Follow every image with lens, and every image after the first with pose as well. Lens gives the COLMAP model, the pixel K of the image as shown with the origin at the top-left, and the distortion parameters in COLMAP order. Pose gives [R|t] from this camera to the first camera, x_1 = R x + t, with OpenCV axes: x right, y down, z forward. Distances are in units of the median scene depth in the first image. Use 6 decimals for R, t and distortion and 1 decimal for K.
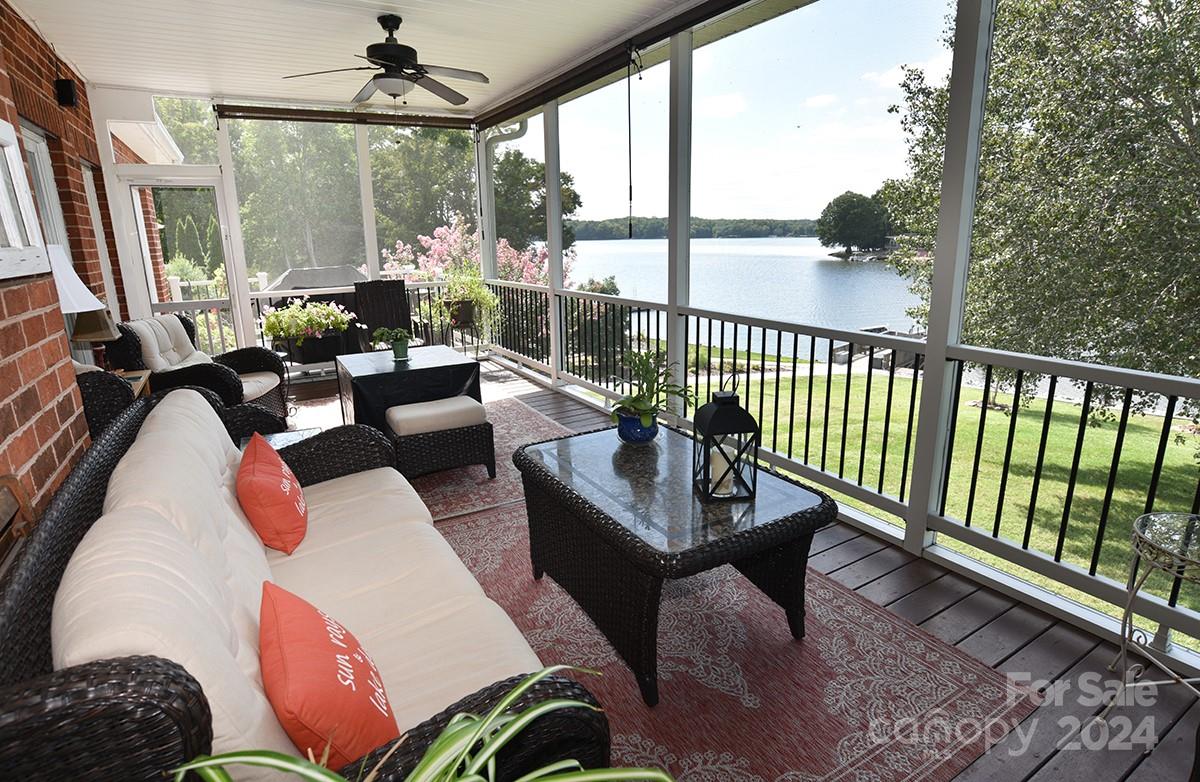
lens RADIAL K [[627.6, 0, 600.0], [0, 627.6, 391.0], [0, 0, 1]] dist [-0.061310, 0.022005]
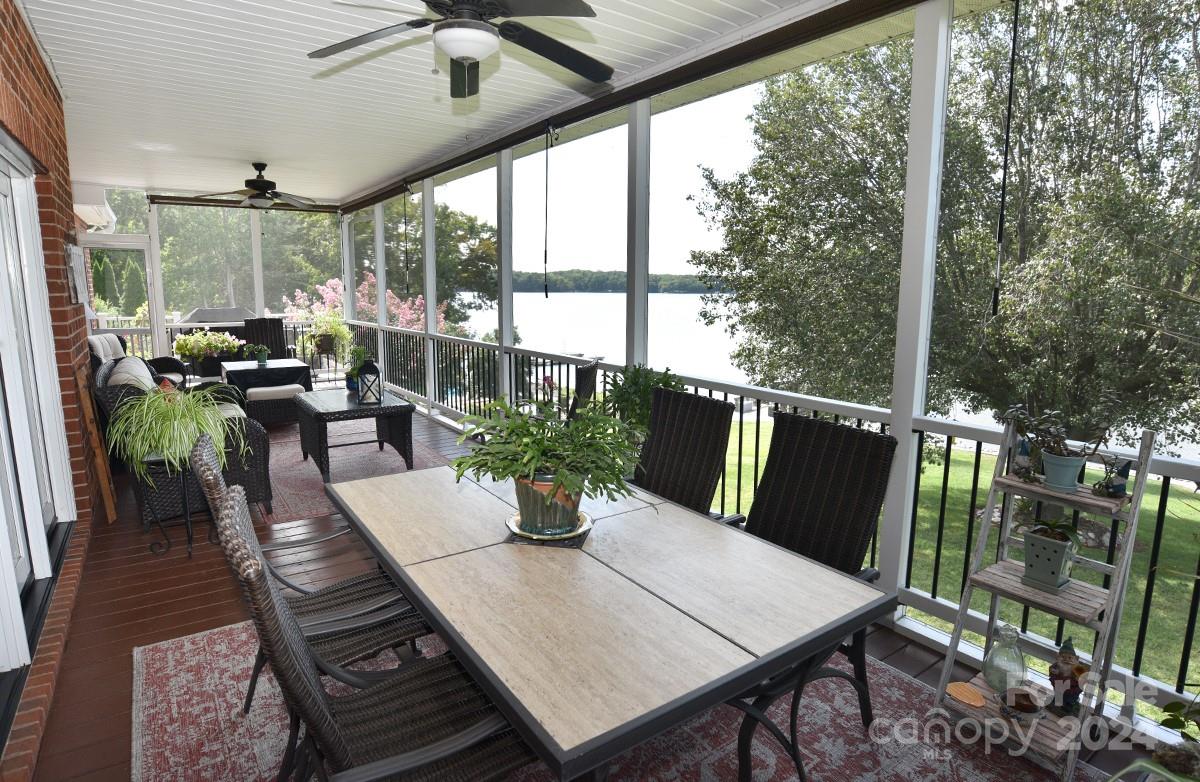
lens RADIAL K [[678.9, 0, 600.0], [0, 678.9, 391.0], [0, 0, 1]] dist [-0.025315, 0.000864]
pose [[0.997718, 0.014567, 0.065930, 0.197654], [-0.008376, 0.995610, -0.093225, 0.078402], [-0.066999, 0.092460, 0.993460, -0.353723]]
